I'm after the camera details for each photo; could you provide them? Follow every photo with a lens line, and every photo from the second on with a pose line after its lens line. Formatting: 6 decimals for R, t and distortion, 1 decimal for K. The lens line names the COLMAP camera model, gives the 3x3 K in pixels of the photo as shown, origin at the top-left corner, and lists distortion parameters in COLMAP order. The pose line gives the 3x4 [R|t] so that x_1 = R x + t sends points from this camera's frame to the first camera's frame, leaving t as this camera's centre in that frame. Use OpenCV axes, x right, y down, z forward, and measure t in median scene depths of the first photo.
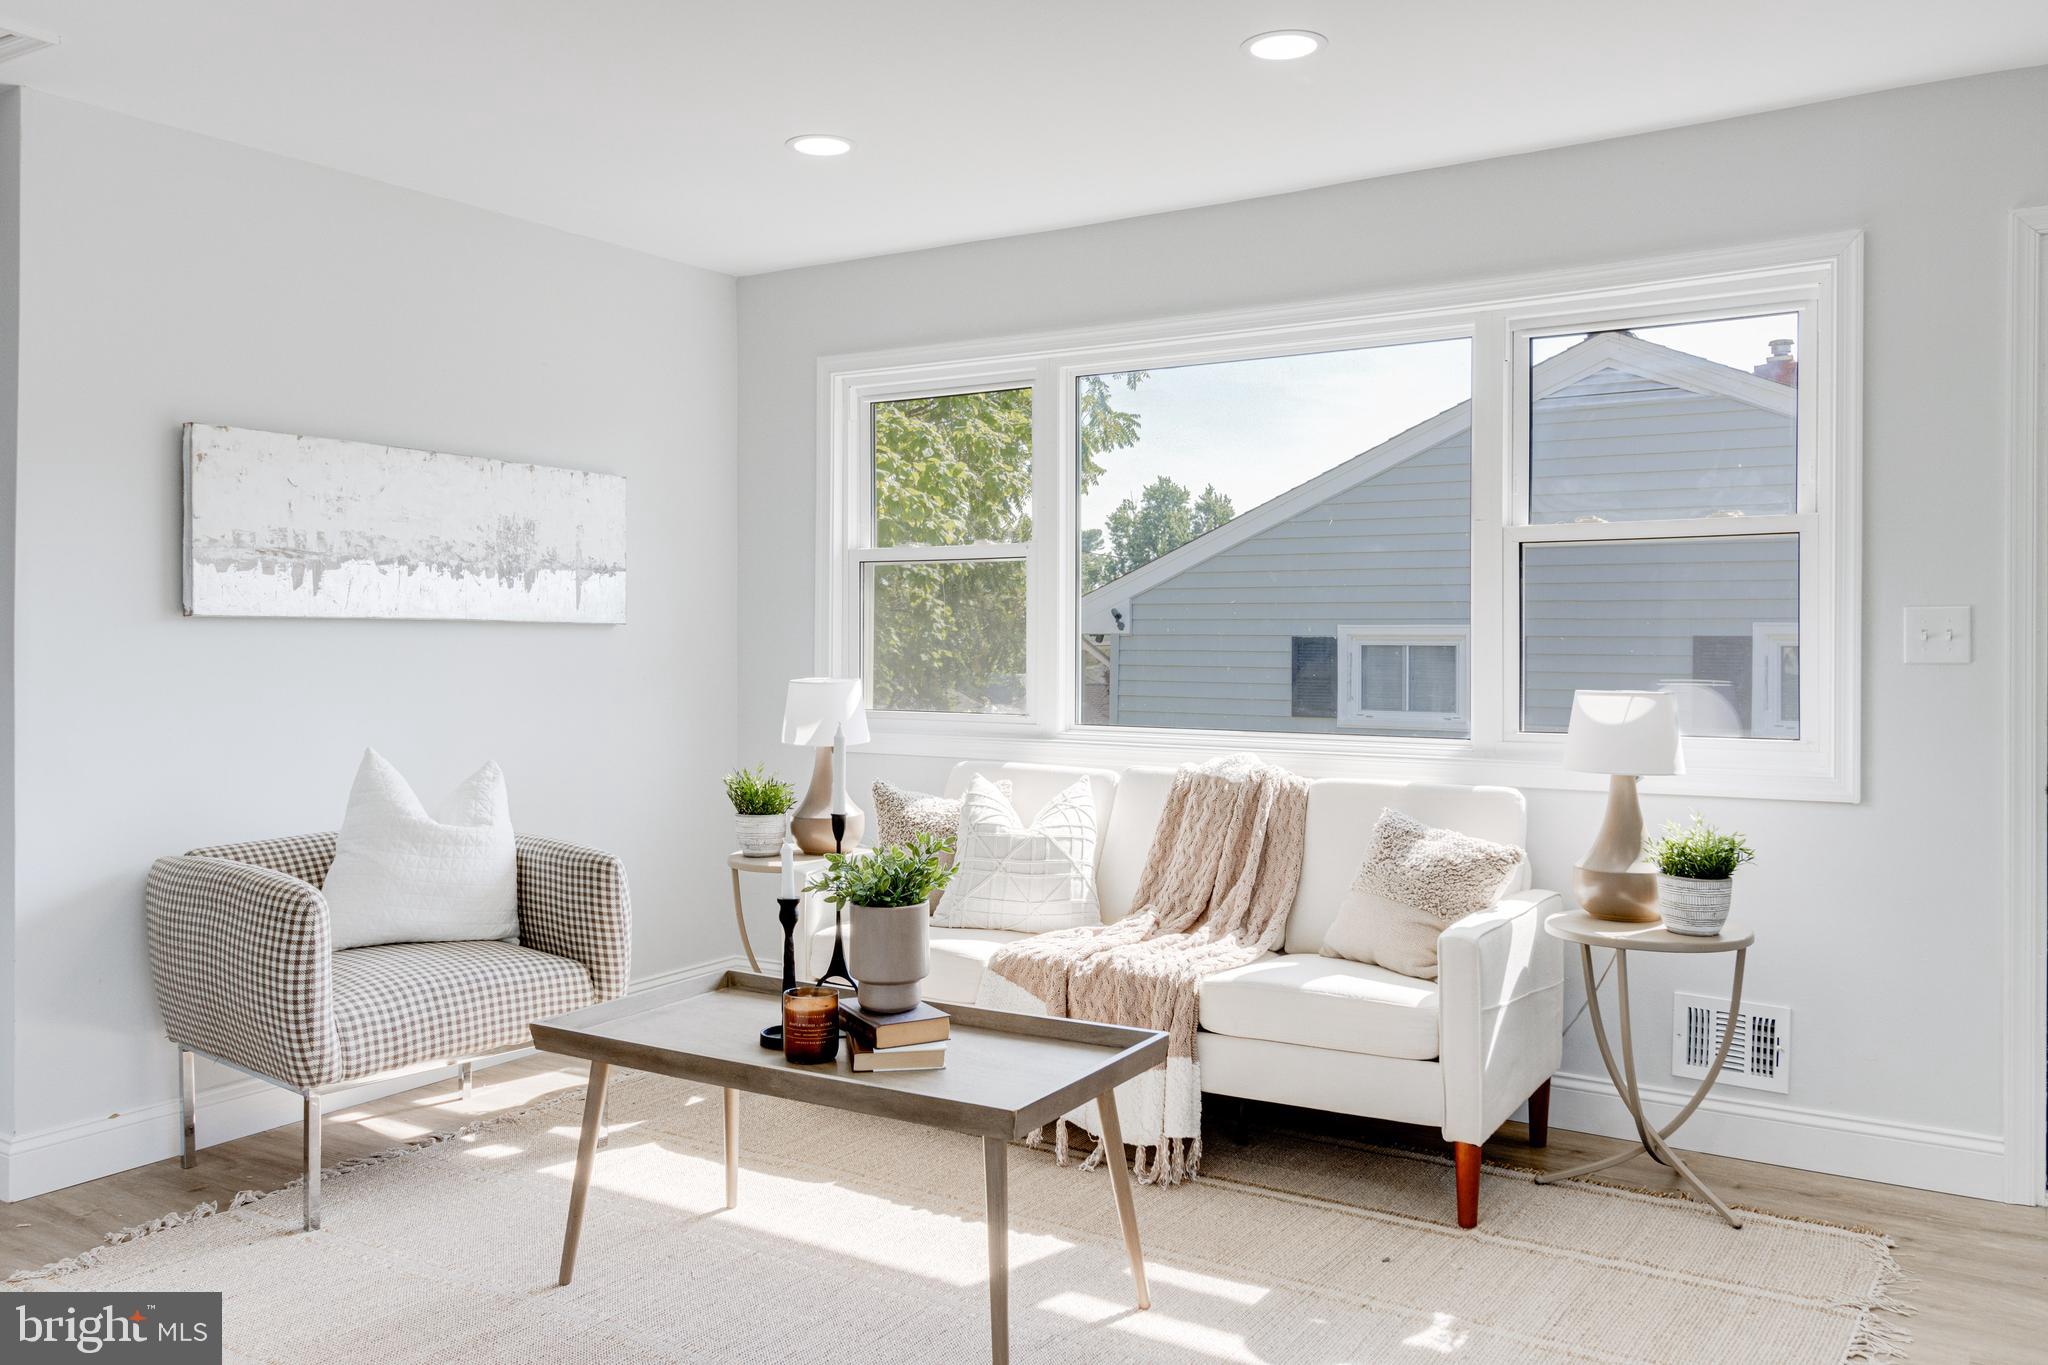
lens RADIAL K [[1590.7, 0, 1023.0], [0, 1590.7, 649.8], [0, 0, 1]] dist [0.003321, -0.001336]
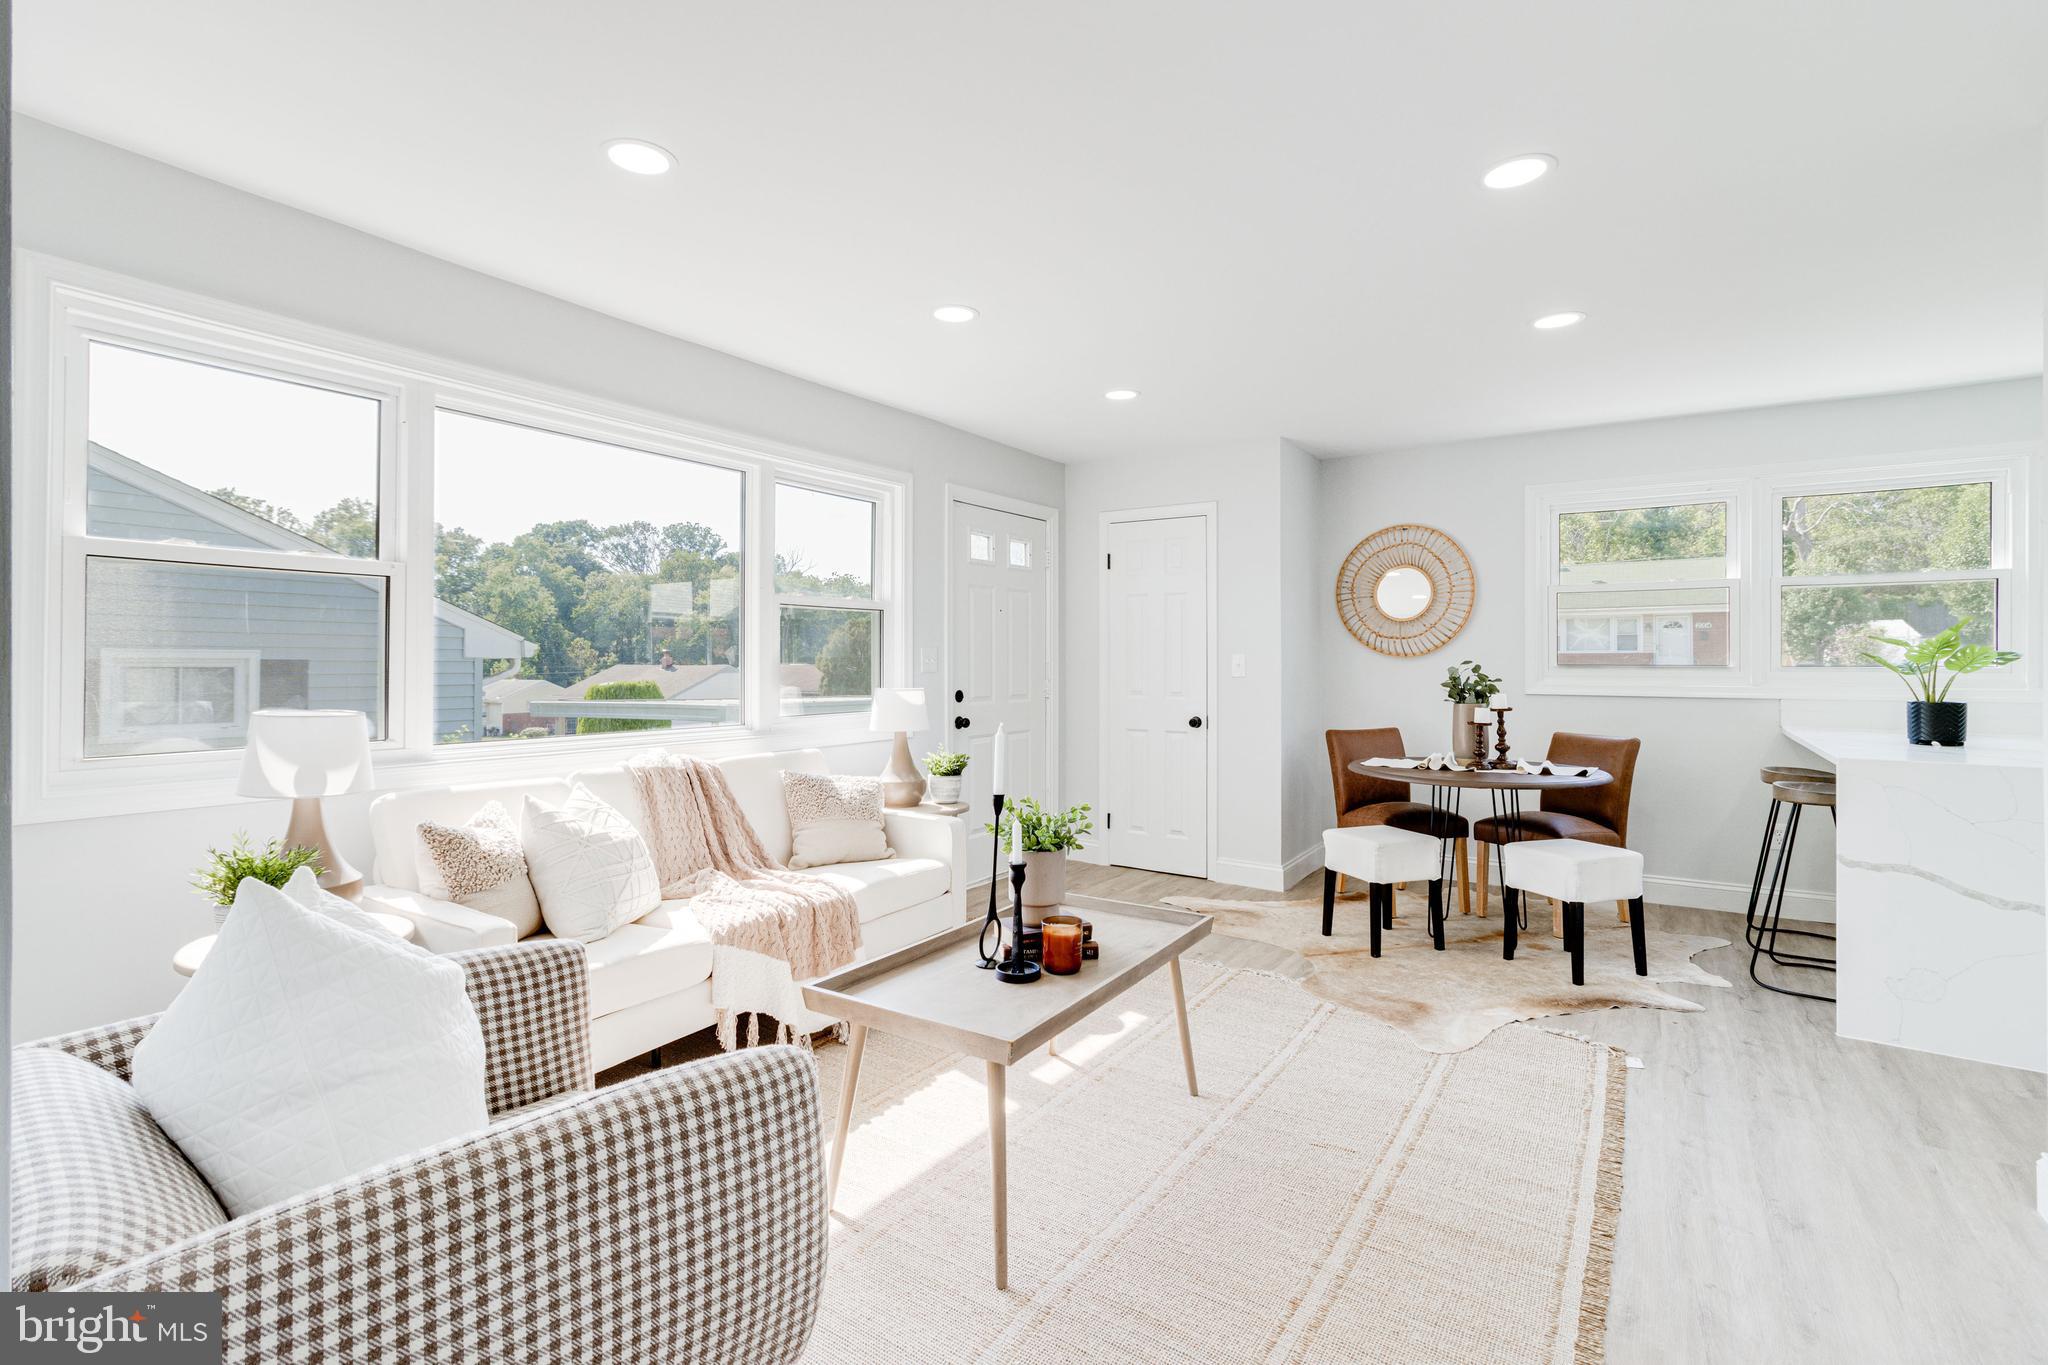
lens RADIAL K [[942.3, 0, 1026.5], [0, 942.3, 653.2], [0, 0, 1]] dist [0.001126, -0.000122]
pose [[0.021807, 0.009809, 0.999714, -0.722709], [0.005810, 0.999934, -0.009937, -0.004338], [-0.999745, 0.006025, 0.021749, 0.776835]]
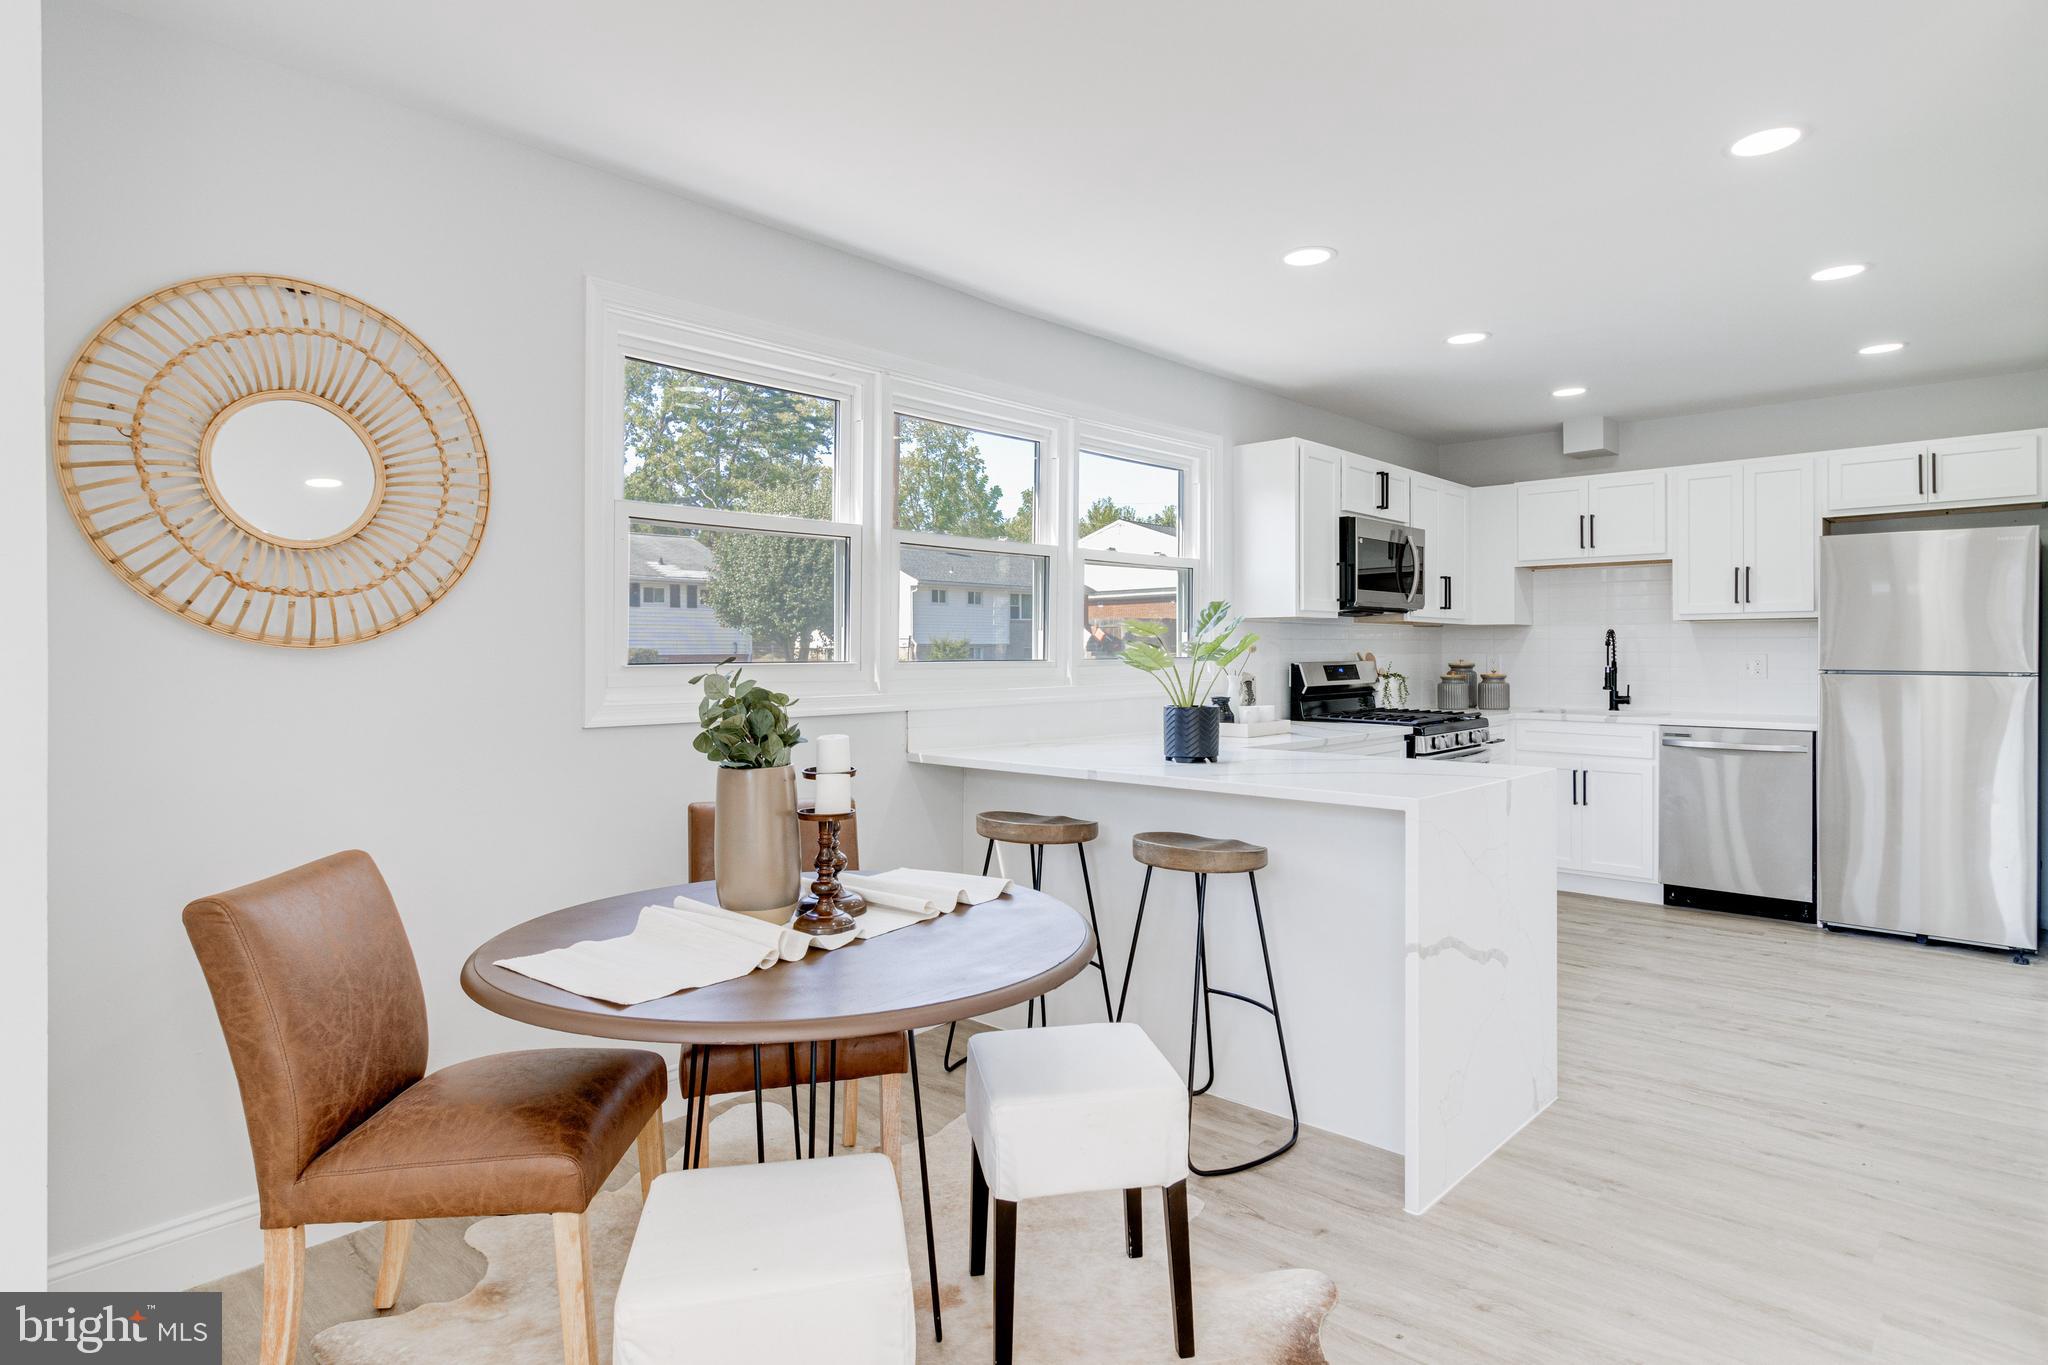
lens RADIAL K [[1127.0, 0, 1026.9], [0, 1127.0, 653.1], [0, 0, 1]] dist [0.003379, 0.000416]
pose [[-0.984896, 0.003790, 0.173106, 0.230124], [0.005437, 0.999944, 0.009039, -0.009504], [-0.173062, 0.009844, -0.984862, 0.772964]]
